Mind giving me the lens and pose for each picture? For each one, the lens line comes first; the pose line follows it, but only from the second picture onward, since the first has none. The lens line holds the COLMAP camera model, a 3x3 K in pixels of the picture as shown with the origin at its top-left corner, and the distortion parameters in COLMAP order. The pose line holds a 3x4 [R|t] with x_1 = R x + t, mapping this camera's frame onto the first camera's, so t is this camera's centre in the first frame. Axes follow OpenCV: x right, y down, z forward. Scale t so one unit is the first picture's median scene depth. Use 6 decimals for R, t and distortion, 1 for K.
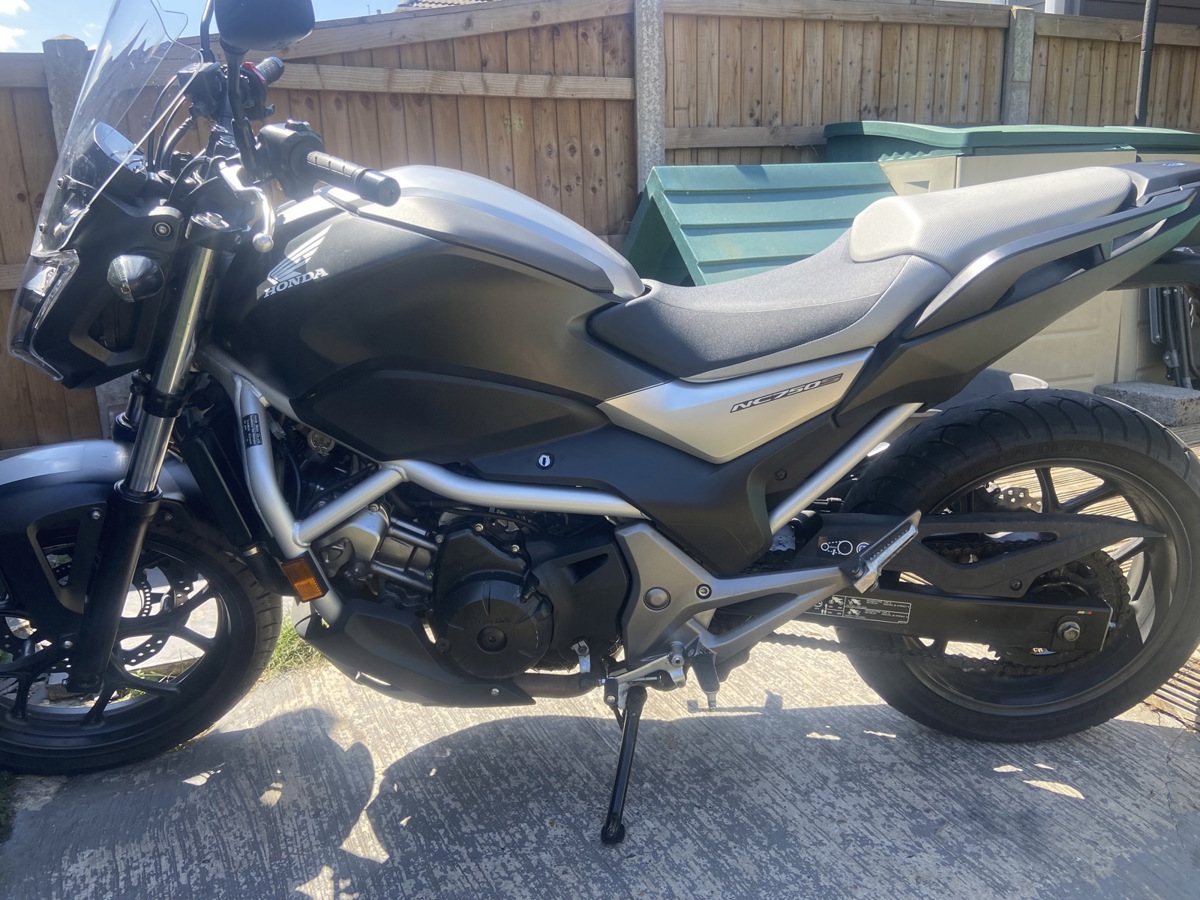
lens RADIAL K [[909.0, 0, 593.7], [0, 909.0, 453.4], [0, 0, 1]] dist [0.036791, -0.034812]
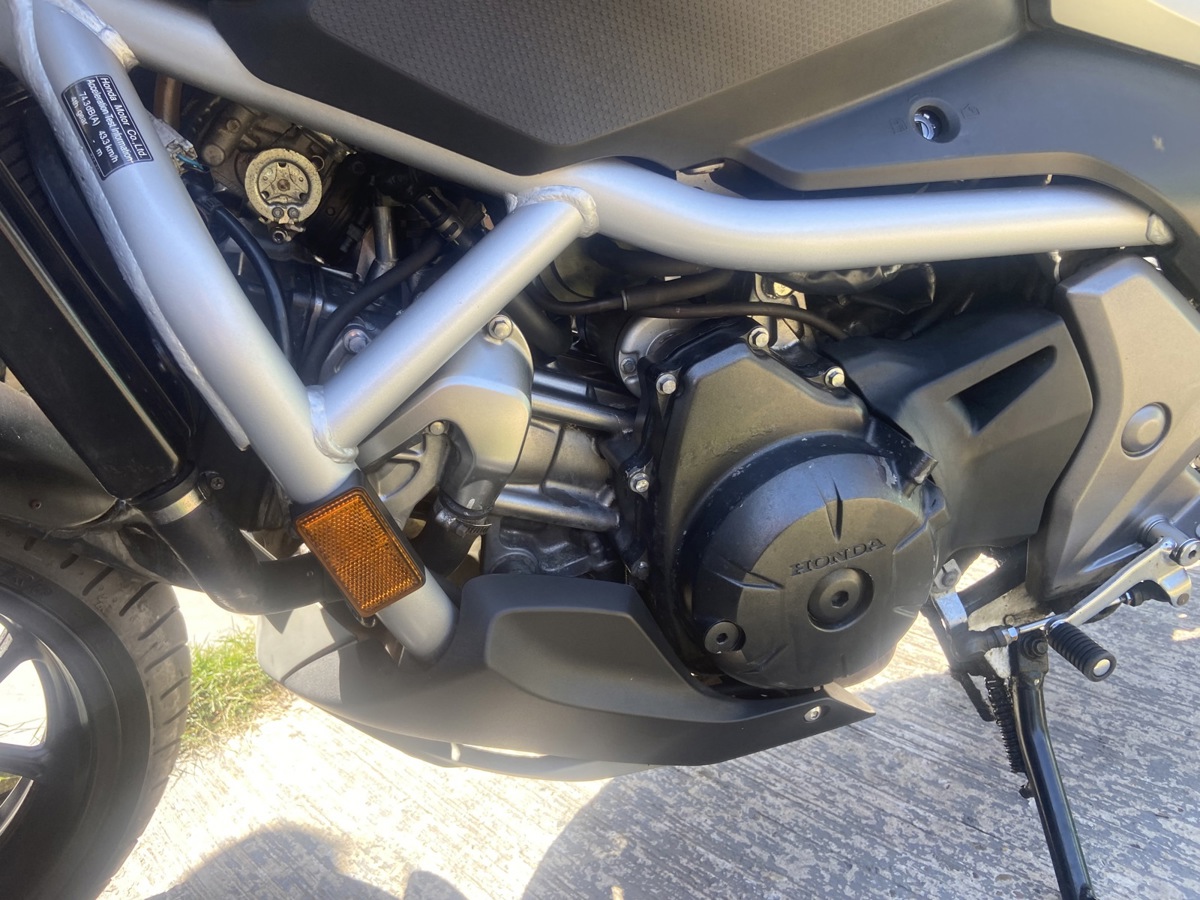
lens RADIAL K [[909.0, 0, 604.7], [0, 909.0, 441.3], [0, 0, 1]] dist [0.036791, -0.034812]
pose [[0.946667, -0.186855, 0.262500, -0.304323], [0.168759, 0.981533, 0.090078, 0.078432], [-0.274484, -0.040975, 0.960718, 0.626297]]
